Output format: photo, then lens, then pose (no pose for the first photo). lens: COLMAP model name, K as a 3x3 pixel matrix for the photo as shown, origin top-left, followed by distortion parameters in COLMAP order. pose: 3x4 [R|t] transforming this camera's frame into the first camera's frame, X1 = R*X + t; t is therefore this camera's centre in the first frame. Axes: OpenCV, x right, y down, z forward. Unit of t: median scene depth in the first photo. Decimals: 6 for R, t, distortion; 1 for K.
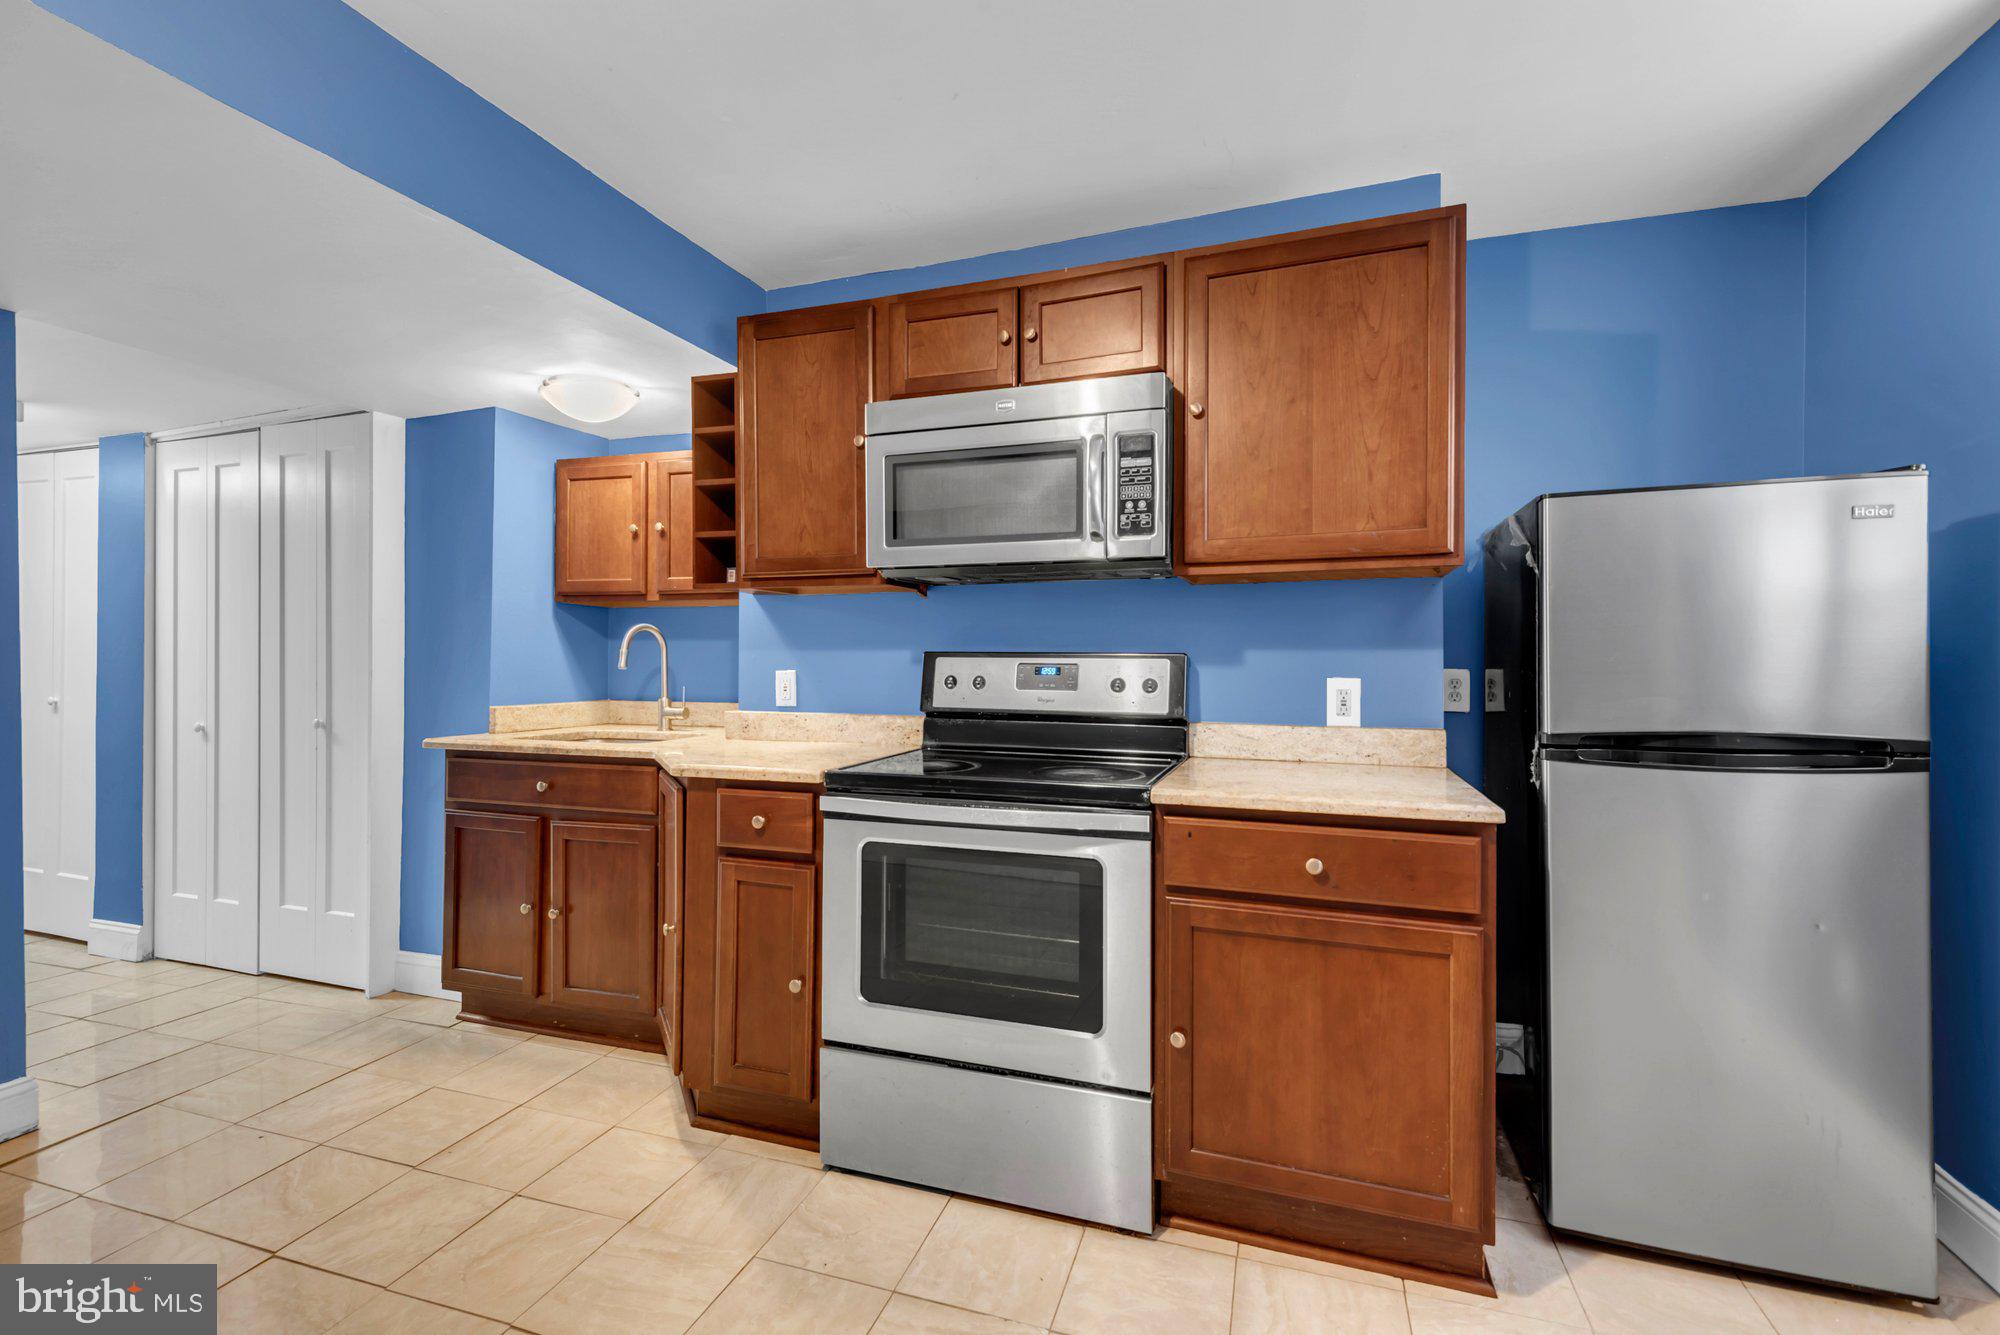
lens RADIAL K [[898.4, 0, 994.6], [0, 898.4, 659.7], [0, 0, 1]] dist [0.012900, -0.001956]
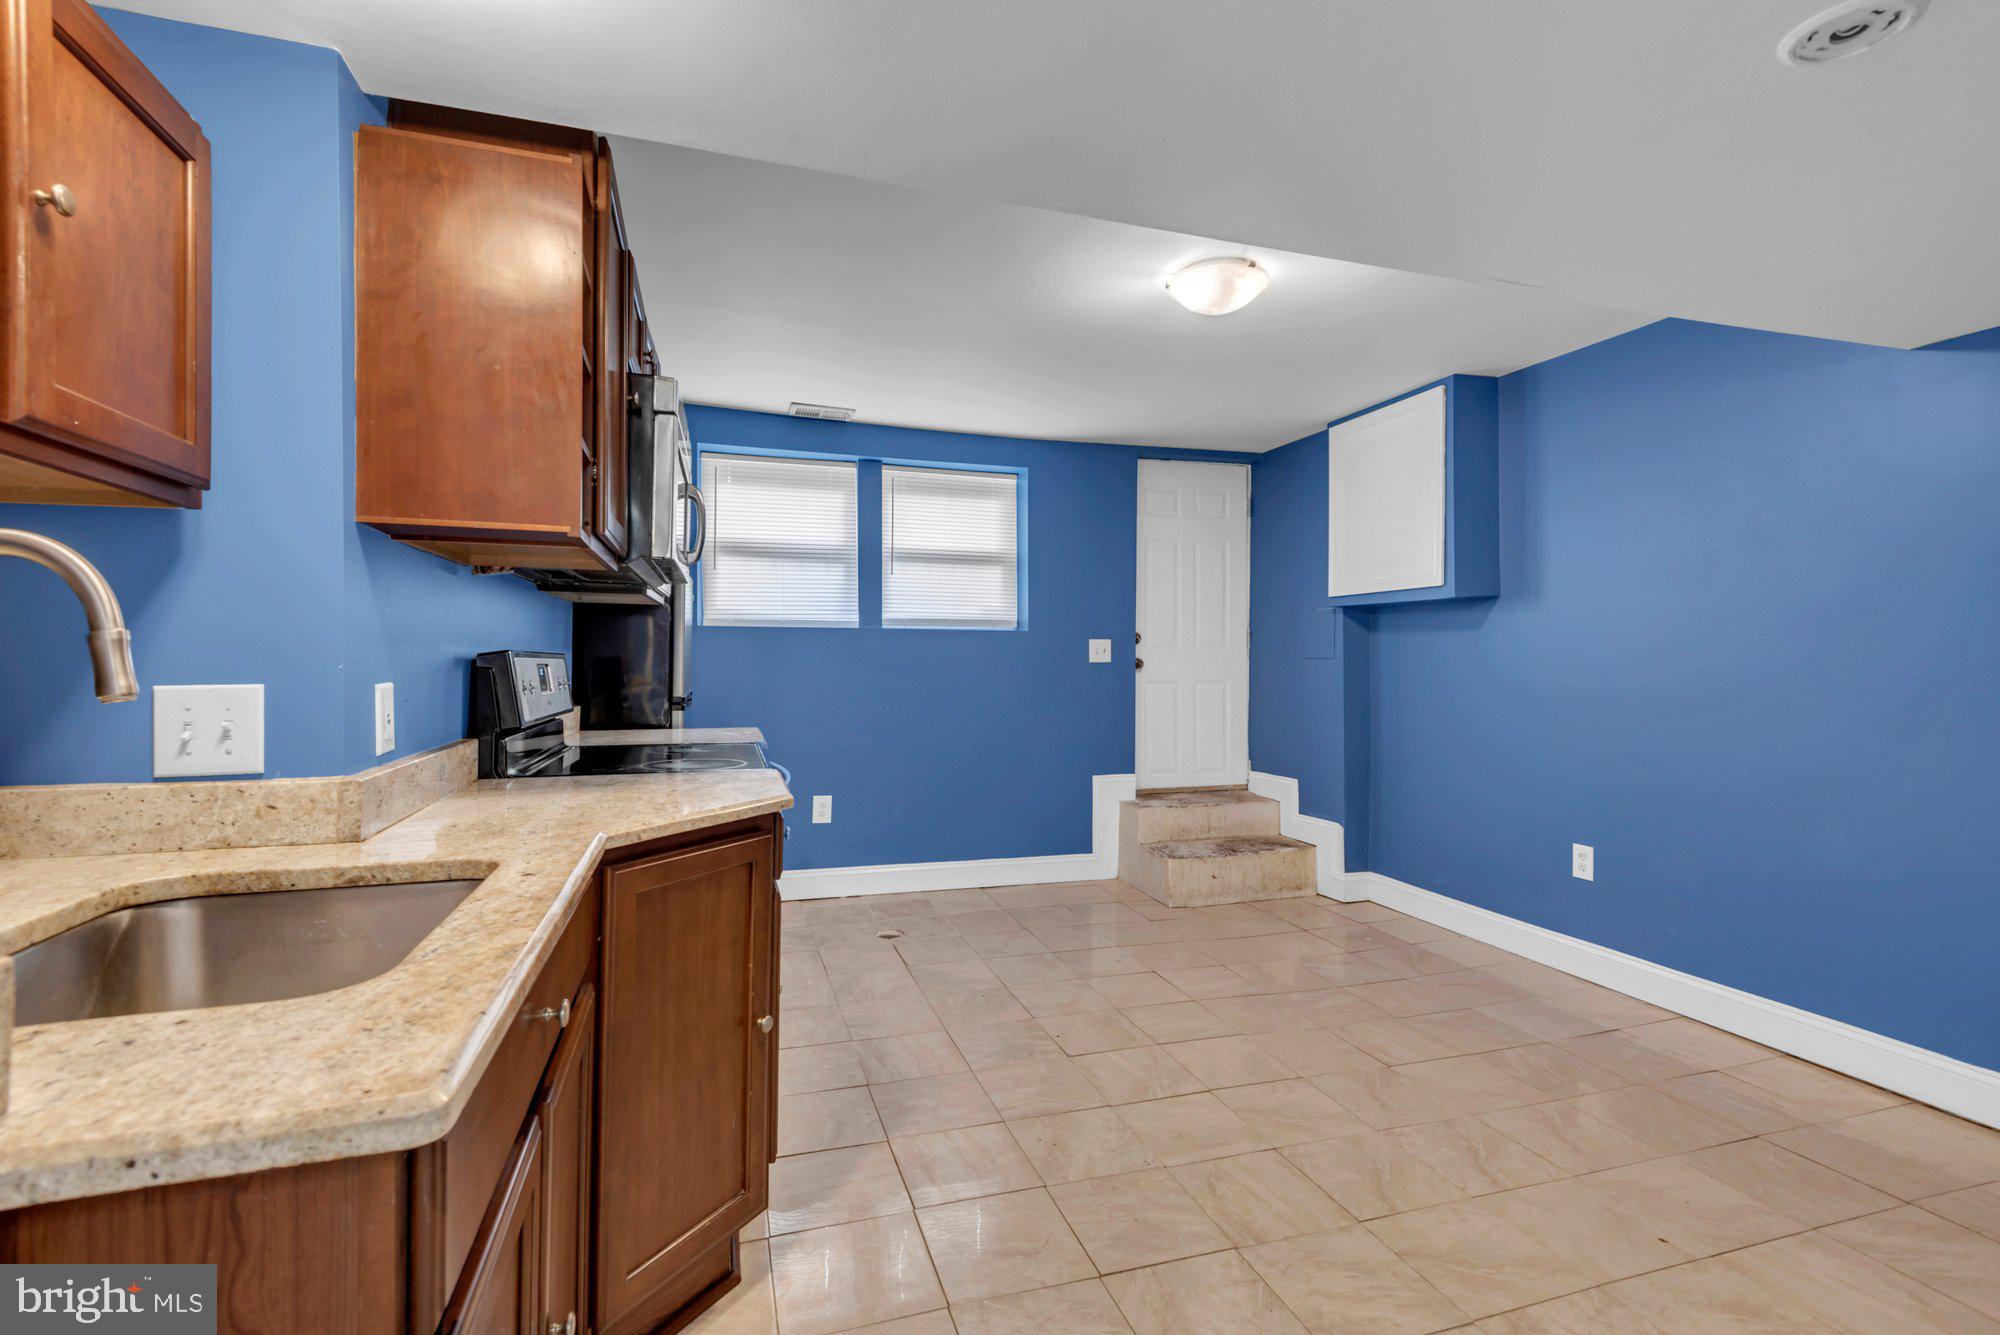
lens RADIAL K [[898.4, 0, 989.0], [0, 898.4, 655.6], [0, 0, 1]] dist [0.012900, -0.001956]
pose [[-0.588181, -0.005779, 0.808708, -1.058143], [-0.005508, 0.999980, 0.003140, -0.014985], [-0.808710, -0.002608, -0.588201, 1.264218]]
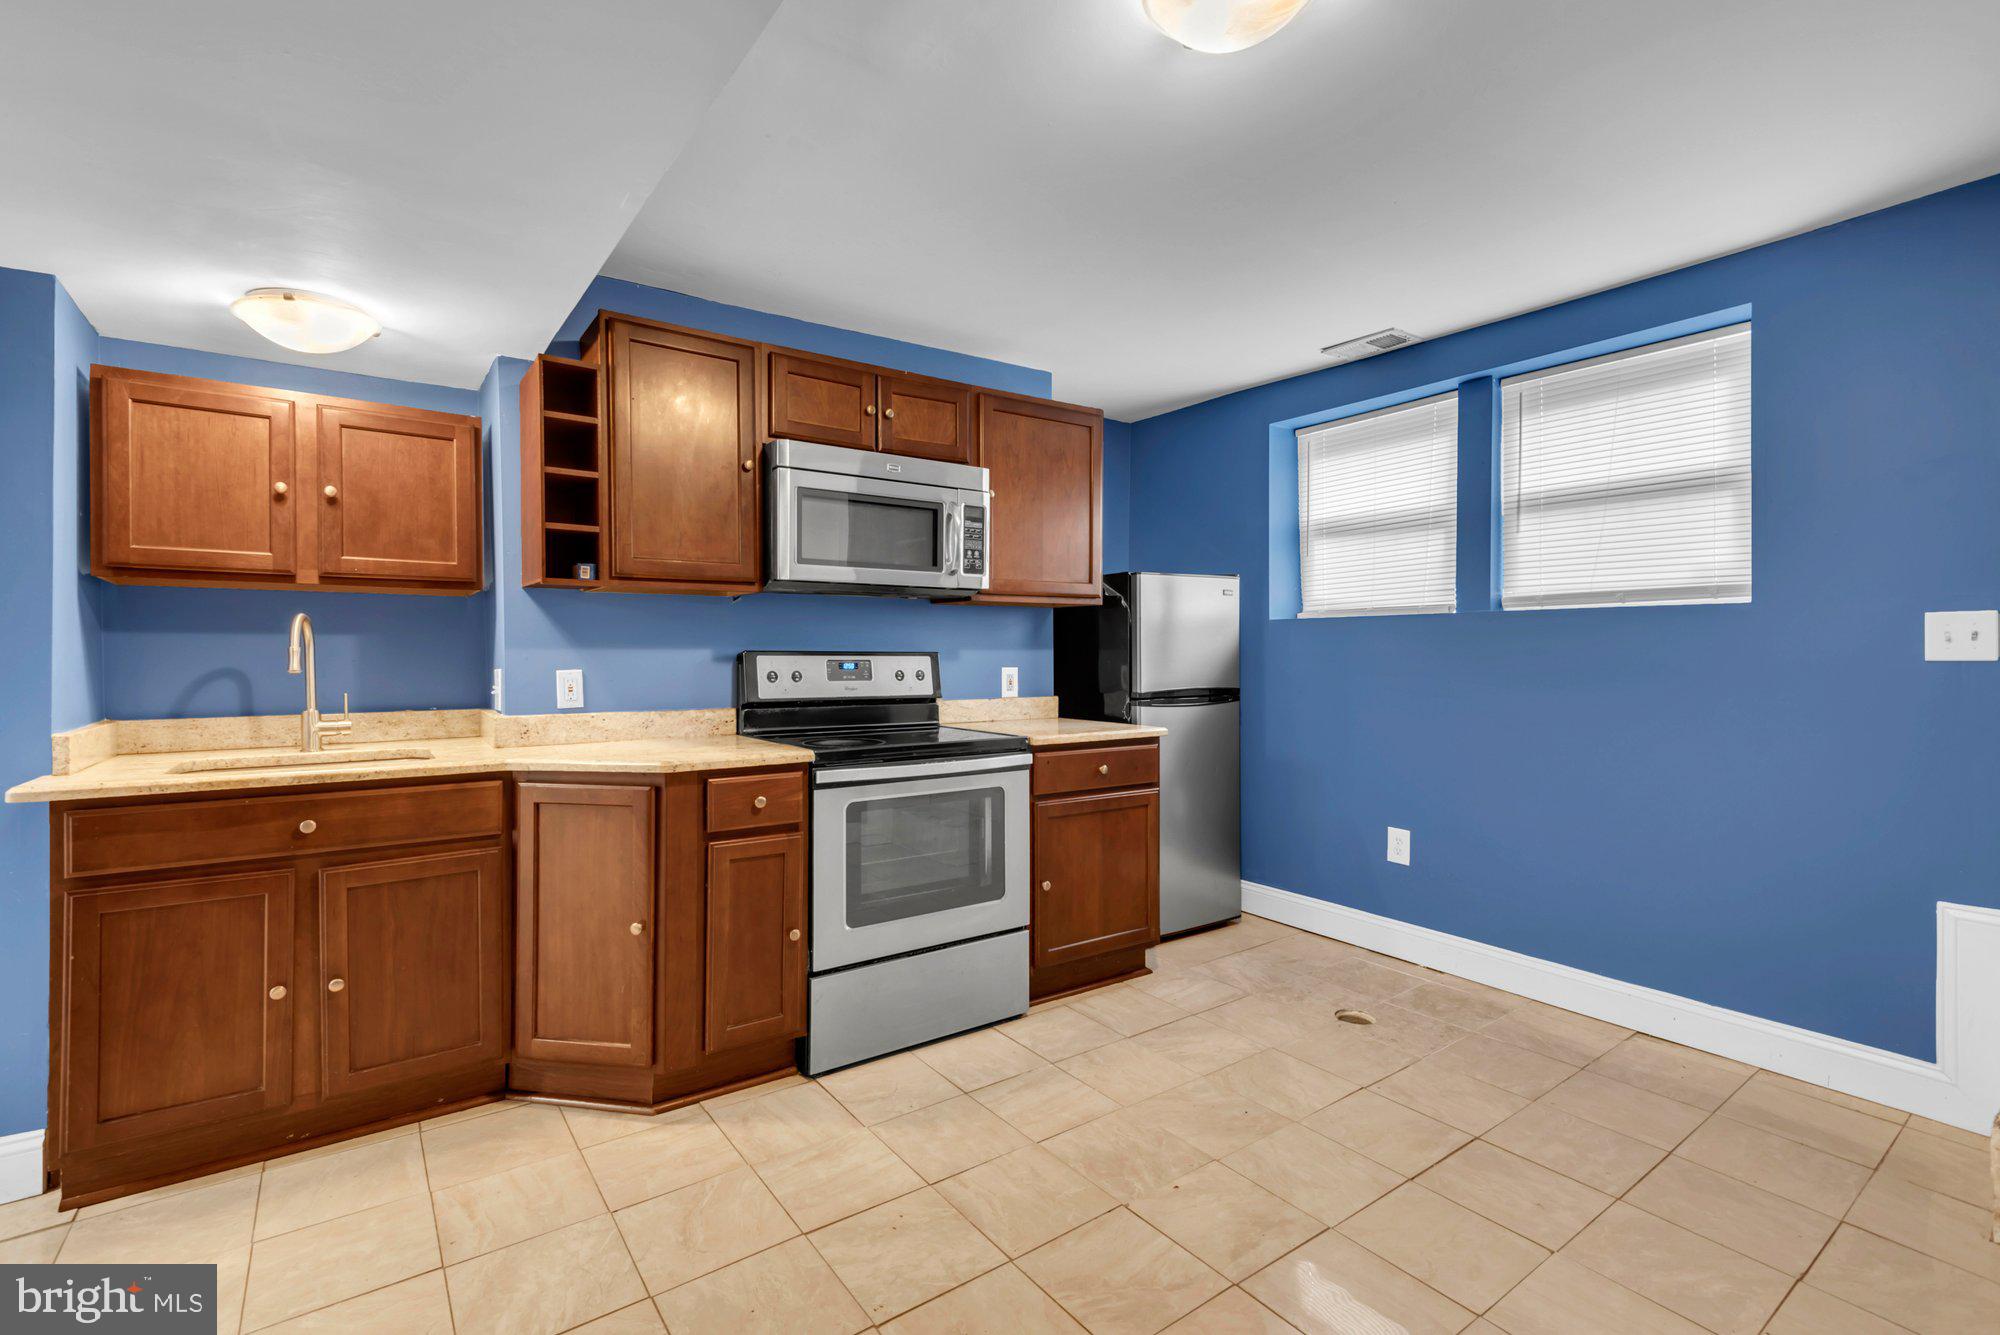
lens RADIAL K [[898.4, 0, 990.6], [0, 898.4, 664.1], [0, 0, 1]] dist [0.012900, -0.001956]
pose [[0.584758, -0.013609, 0.811093, -0.923557], [0.003409, 0.999892, 0.014319, -0.008396], [-0.811200, -0.005608, 0.584741, 0.092007]]
